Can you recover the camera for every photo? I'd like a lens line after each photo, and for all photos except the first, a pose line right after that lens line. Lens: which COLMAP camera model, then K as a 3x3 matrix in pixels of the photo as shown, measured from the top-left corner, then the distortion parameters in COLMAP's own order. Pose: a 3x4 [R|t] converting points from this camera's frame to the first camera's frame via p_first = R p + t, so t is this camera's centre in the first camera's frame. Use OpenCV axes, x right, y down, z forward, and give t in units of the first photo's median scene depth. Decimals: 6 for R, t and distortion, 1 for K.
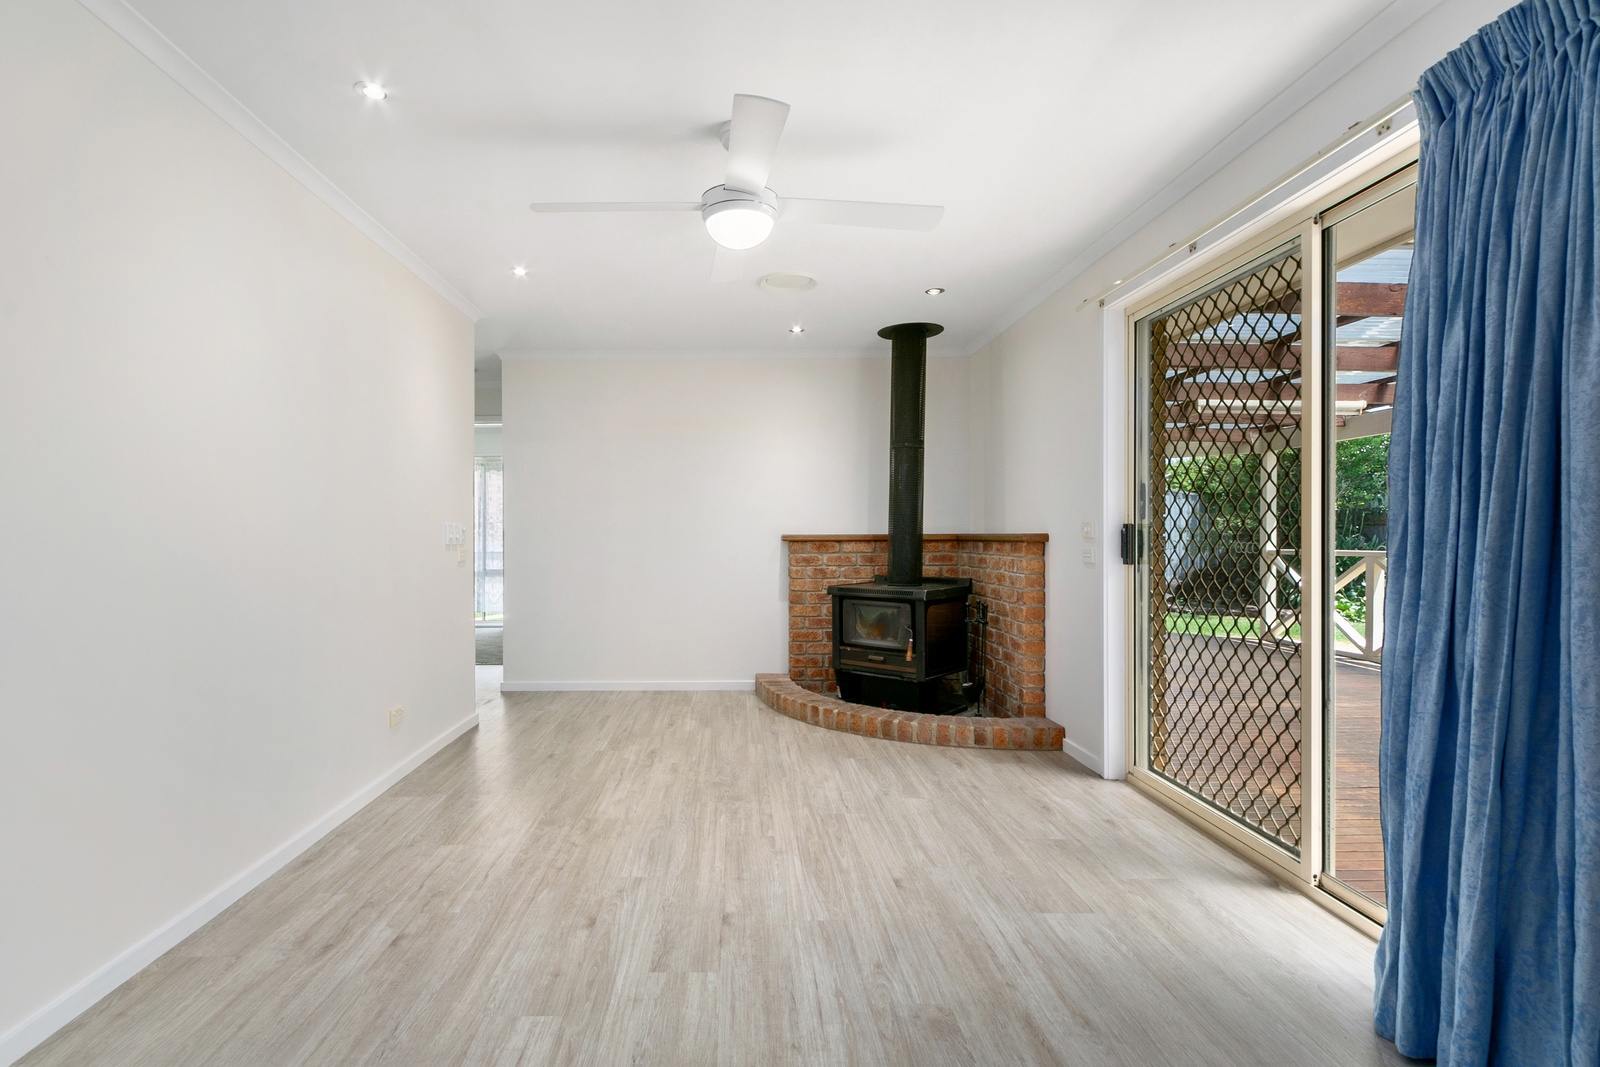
lens RADIAL K [[743.1, 0, 799.8], [0, 743.1, 528.7], [0, 0, 1]] dist [0.003611, -0.001501]
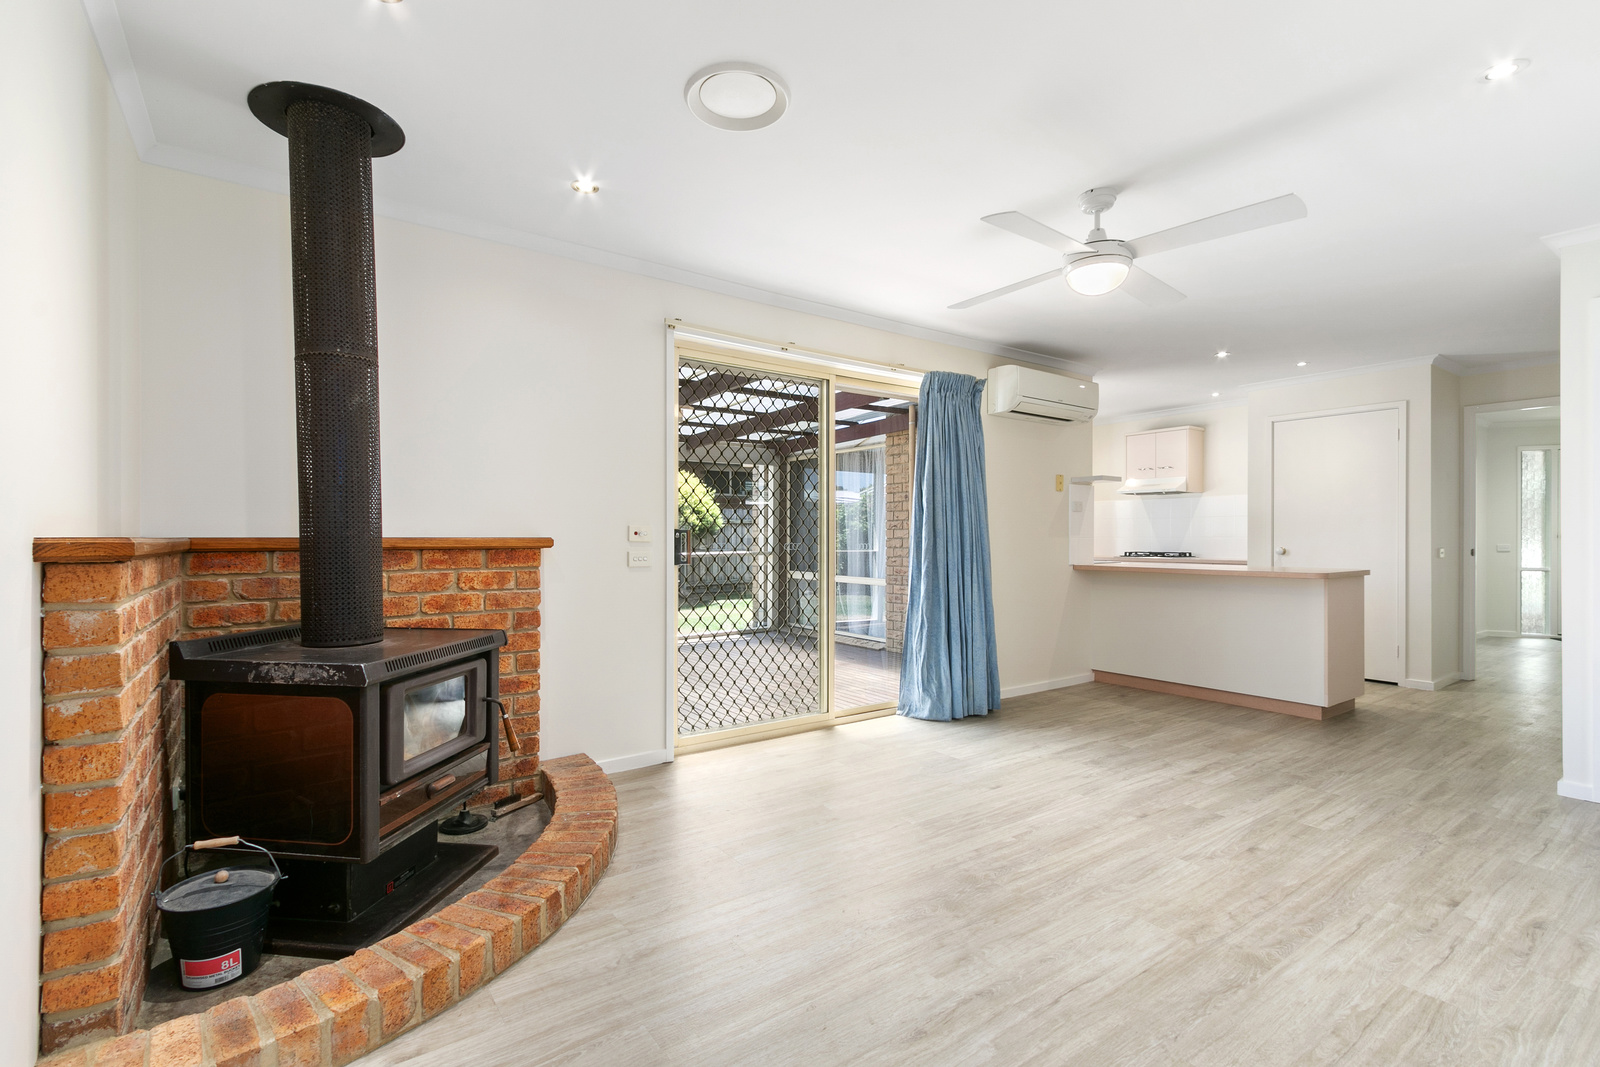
lens RADIAL K [[663.4, 0, 795.6], [0, 663.4, 541.2], [0, 0, 1]] dist [-0.020616, 0.000722]
pose [[-0.475003, 0.000915, 0.879984, -0.711014], [0.003804, 0.999992, 0.001013, 0.021452], [-0.879976, 0.003829, -0.475003, 1.776620]]
